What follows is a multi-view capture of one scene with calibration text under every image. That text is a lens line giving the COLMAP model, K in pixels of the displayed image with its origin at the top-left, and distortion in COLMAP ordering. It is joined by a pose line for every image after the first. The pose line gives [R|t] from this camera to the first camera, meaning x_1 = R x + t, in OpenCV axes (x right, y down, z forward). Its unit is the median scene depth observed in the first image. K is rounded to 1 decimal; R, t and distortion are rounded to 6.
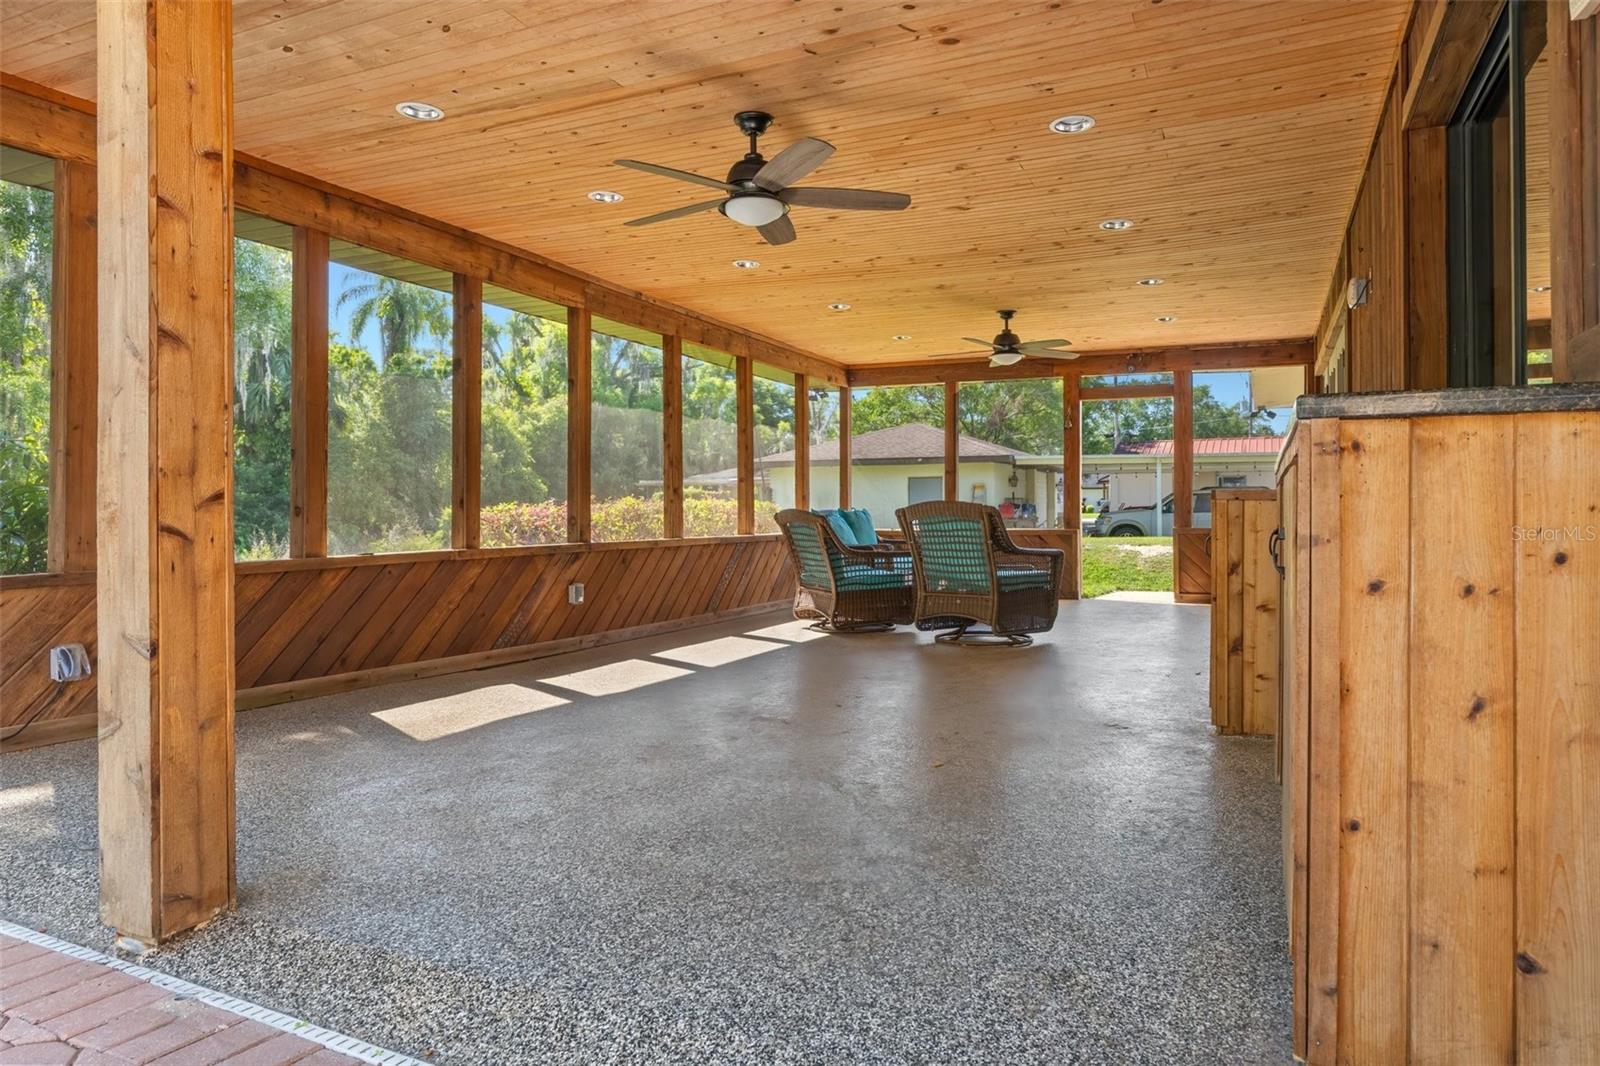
lens RADIAL K [[965.1, 0, 805.1], [0, 965.1, 512.9], [0, 0, 1]] dist [-0.006287, -0.001040]
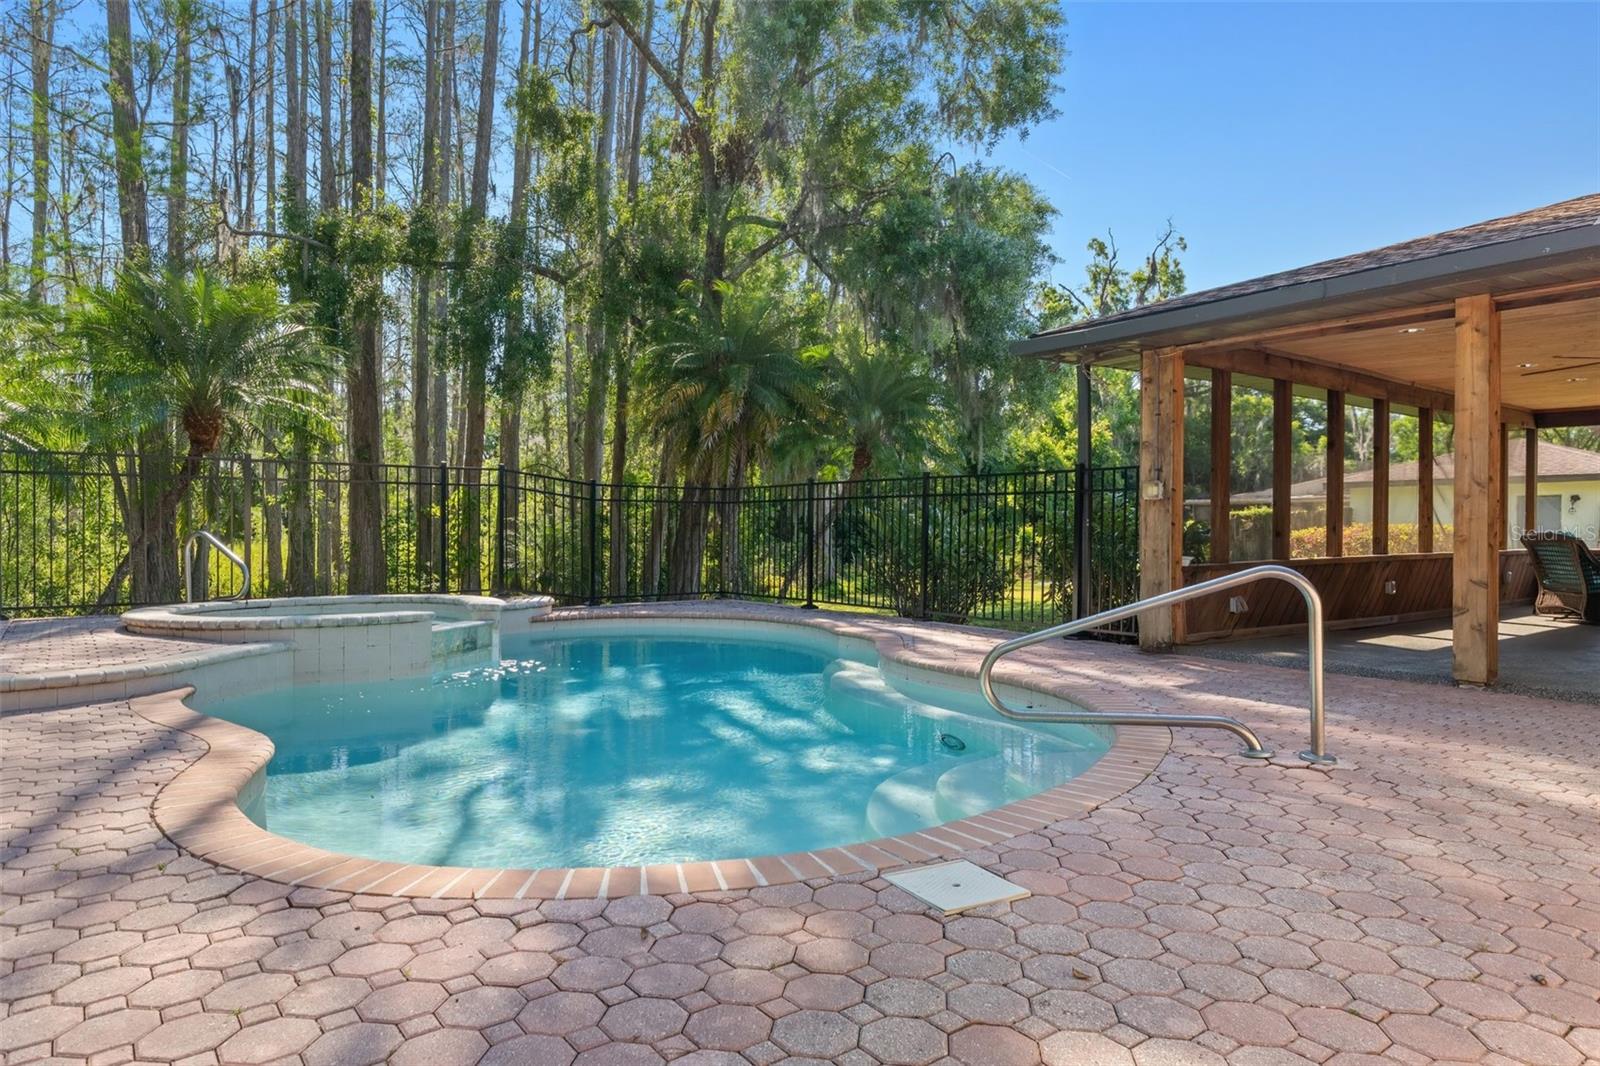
lens RADIAL K [[965.1, 0, 805.1], [0, 965.1, 512.9], [0, 0, 1]] dist [-0.006287, -0.001040]
pose [[0.887975, -0.003419, -0.459880, -0.291412], [-0.004359, 0.999865, -0.015851, -0.004631], [0.459872, 0.016080, 0.887840, -0.639393]]
